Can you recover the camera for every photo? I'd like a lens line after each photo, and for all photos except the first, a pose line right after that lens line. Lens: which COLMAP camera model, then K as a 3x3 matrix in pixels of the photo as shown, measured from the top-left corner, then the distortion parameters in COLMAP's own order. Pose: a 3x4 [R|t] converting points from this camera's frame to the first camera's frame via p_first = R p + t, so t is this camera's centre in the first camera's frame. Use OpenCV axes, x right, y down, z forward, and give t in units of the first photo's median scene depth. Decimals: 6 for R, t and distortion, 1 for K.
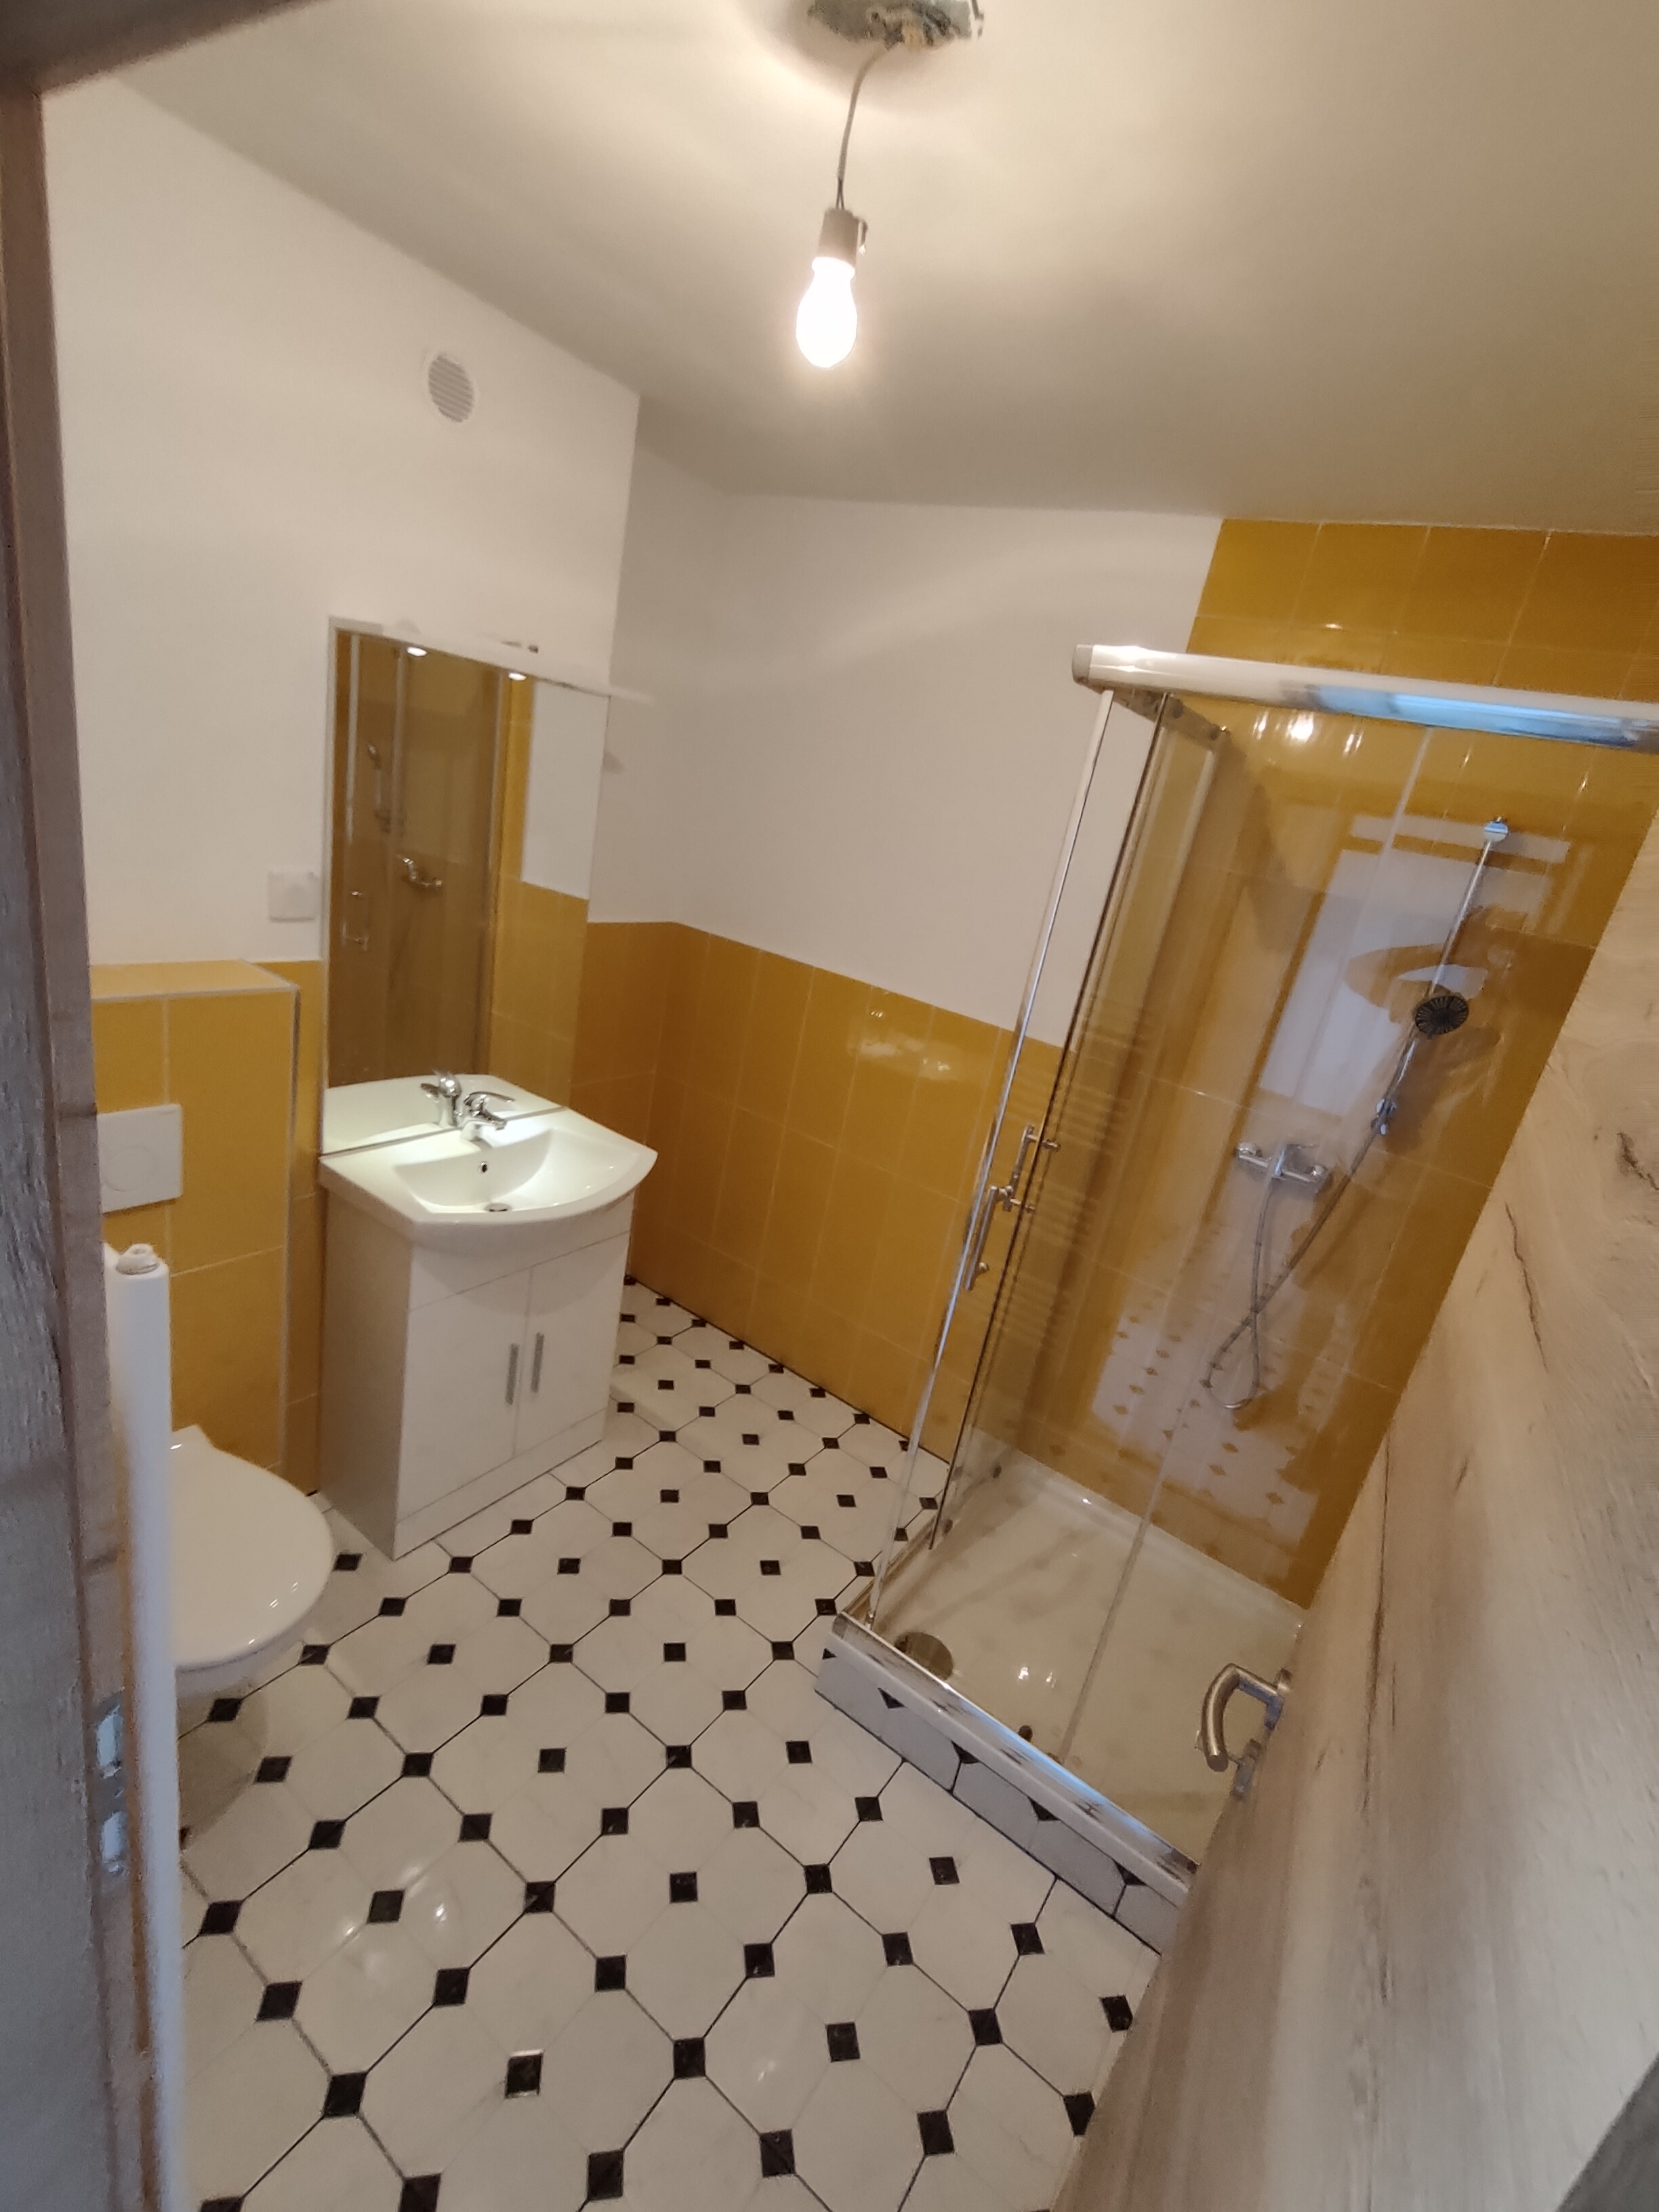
lens RADIAL K [[1013.1, 0, 827.9], [0, 1013.1, 1106.0], [0, 0, 1]] dist [0.010310, 0.001288]
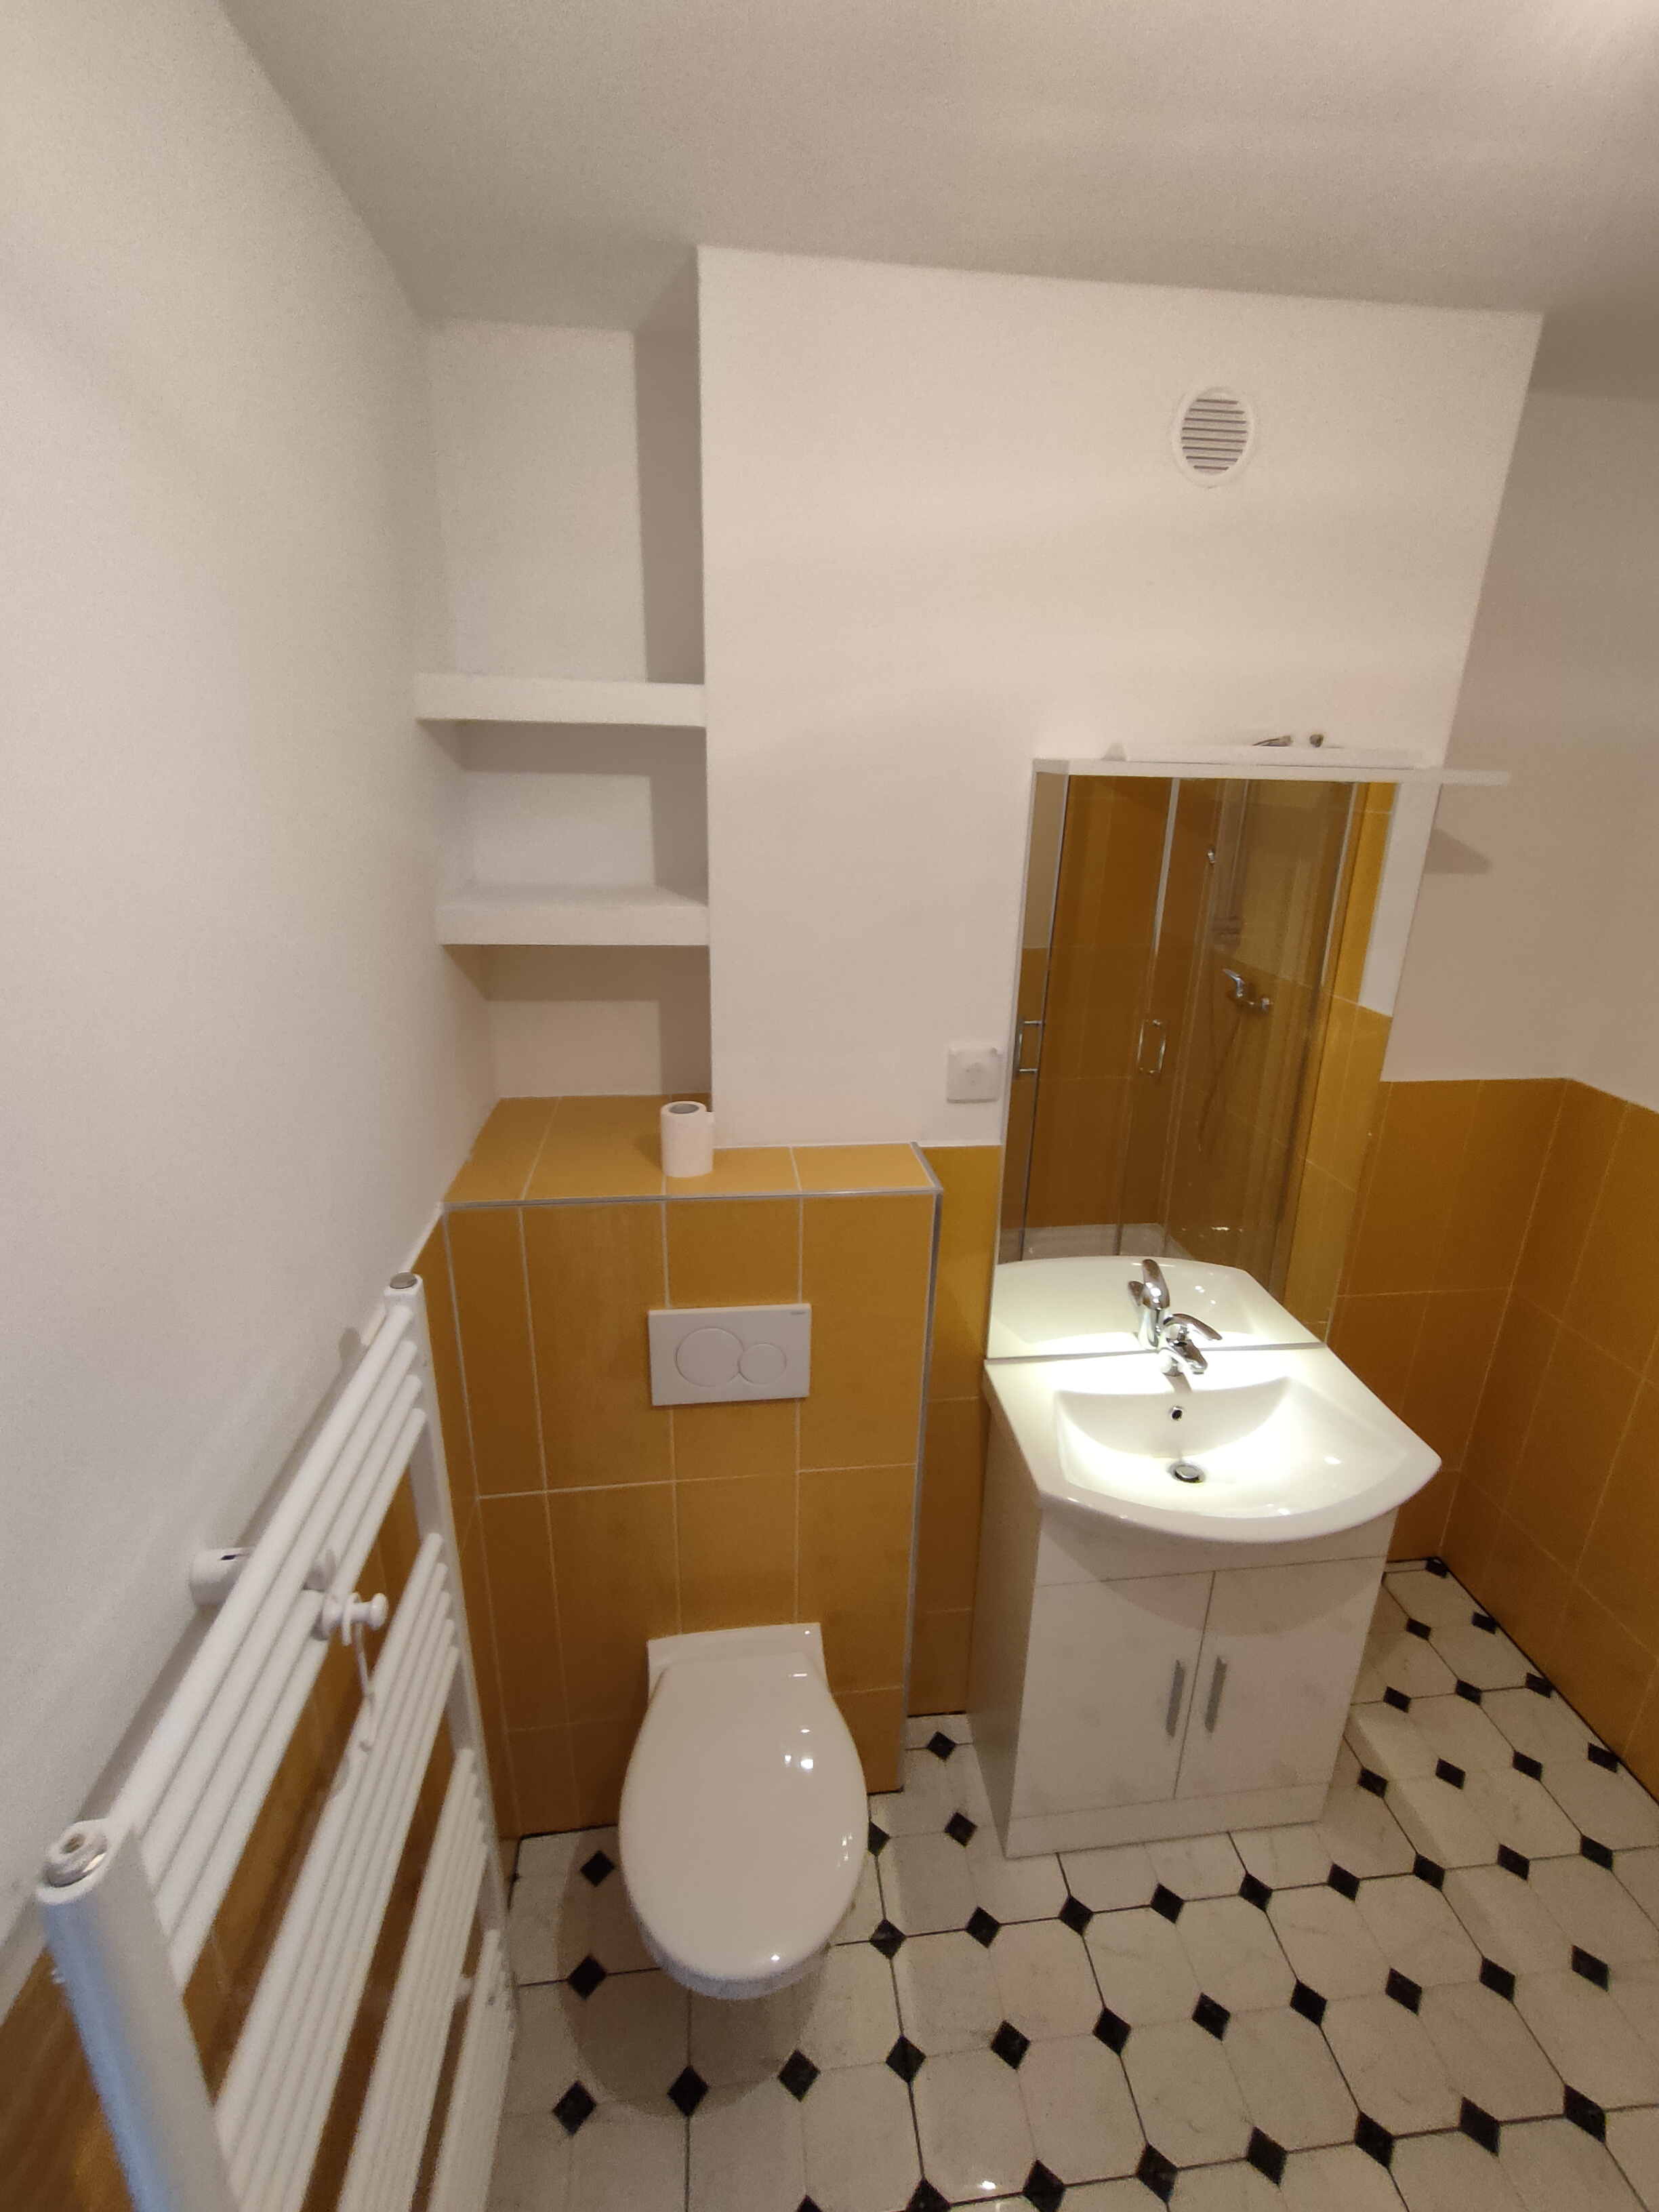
lens RADIAL K [[1013.1, 0, 837.5], [0, 1013.1, 1107.1], [0, 0, 1]] dist [0.010310, 0.001288]
pose [[0.662973, 0.094136, -0.742702, 0.039900], [-0.138637, 0.990342, 0.001770, -0.135412], [0.735695, 0.101792, 0.669620, 0.271464]]
